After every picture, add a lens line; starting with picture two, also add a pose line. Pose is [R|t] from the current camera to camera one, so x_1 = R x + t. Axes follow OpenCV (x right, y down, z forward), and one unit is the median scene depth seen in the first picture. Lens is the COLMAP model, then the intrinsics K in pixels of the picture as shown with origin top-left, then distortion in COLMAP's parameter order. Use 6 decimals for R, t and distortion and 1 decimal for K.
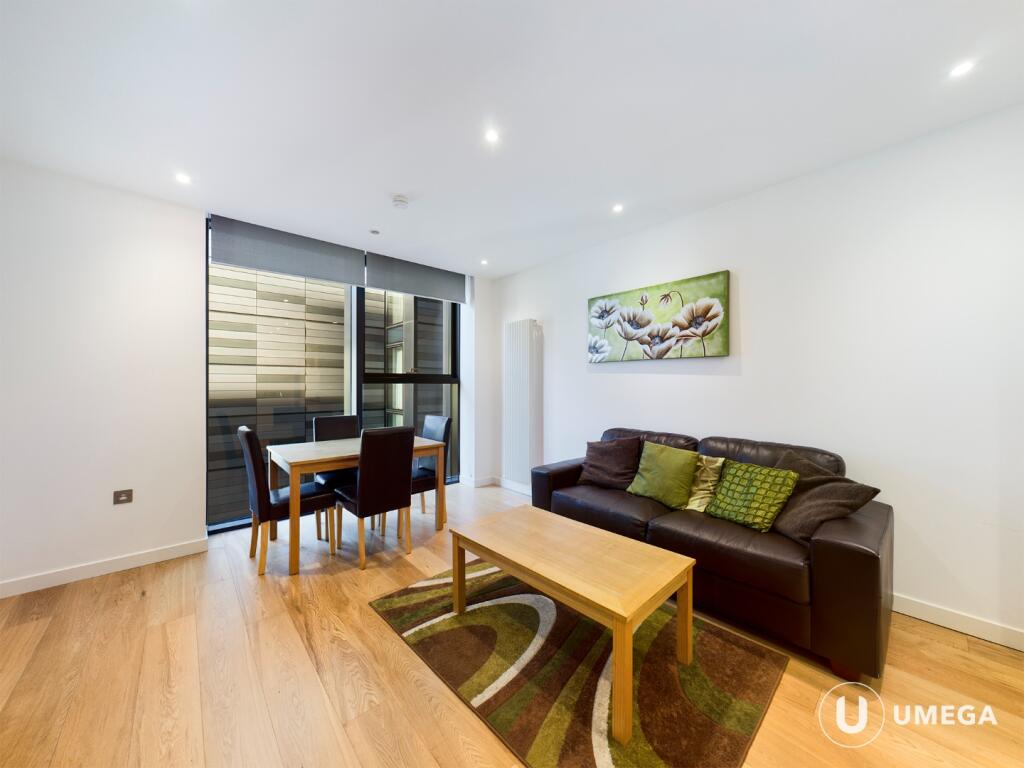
lens RADIAL K [[369.6, 0, 512.0], [0, 369.6, 384.0], [0, 0, 1]] dist [-0.000382, -0.000092]
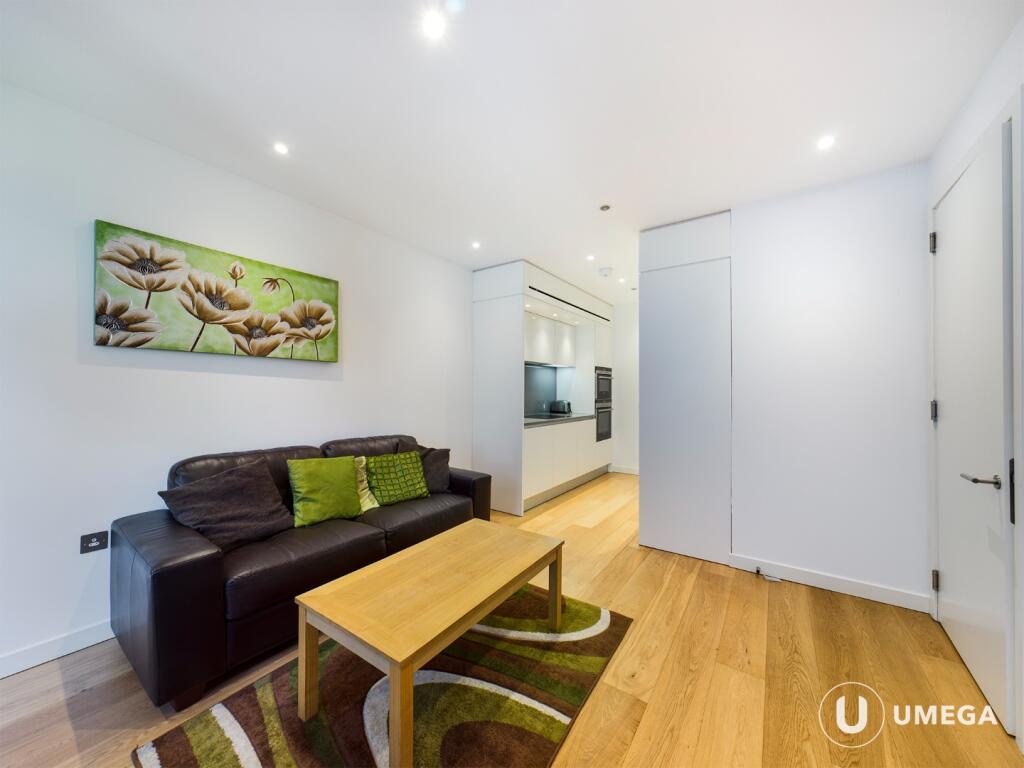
lens RADIAL K [[376.0, 0, 512.3], [0, 376.0, 390.3], [0, 0, 1]] dist [-0.000525, -0.000142]
pose [[-0.205152, 0.011263, 0.978665, -0.513136], [-0.002639, 0.999924, -0.012061, 0.012853], [-0.978726, -0.005057, -0.205107, 0.669519]]
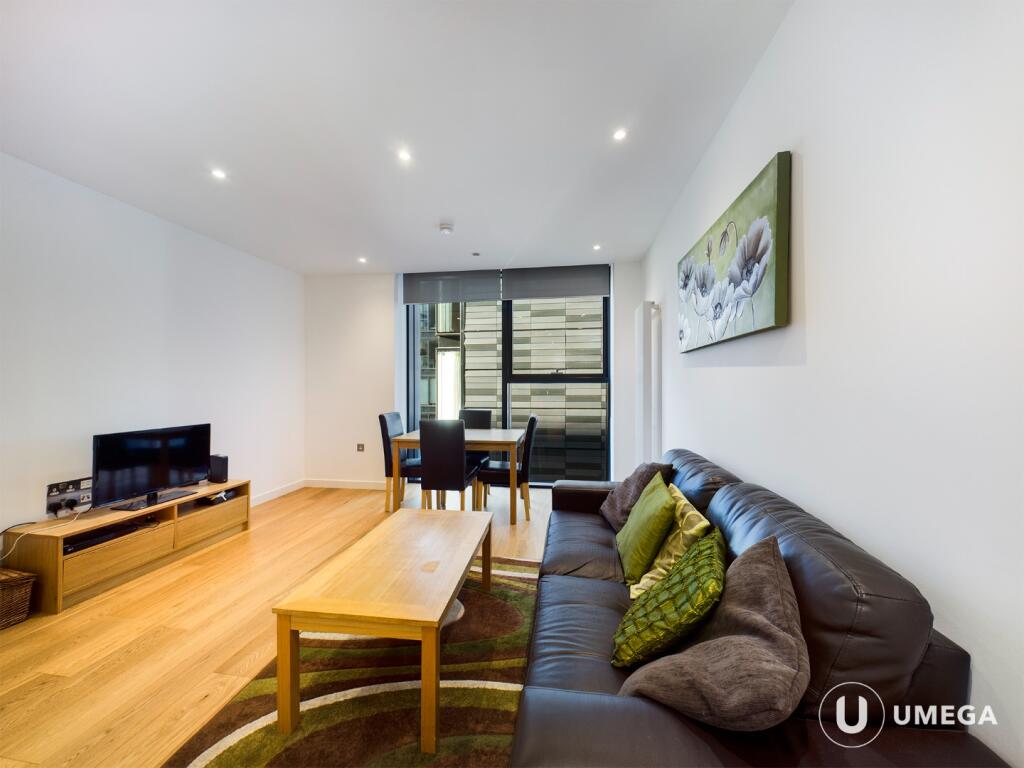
lens RADIAL K [[374.1, 0, 522.9], [0, 374.1, 382.3], [0, 0, 1]] dist [0.000051, 0.000006]
pose [[0.636695, -0.004614, -0.771102, 0.687387], [0.002051, 0.999989, -0.004291, 0.001151], [0.771113, 0.001151, 0.636698, 0.380846]]
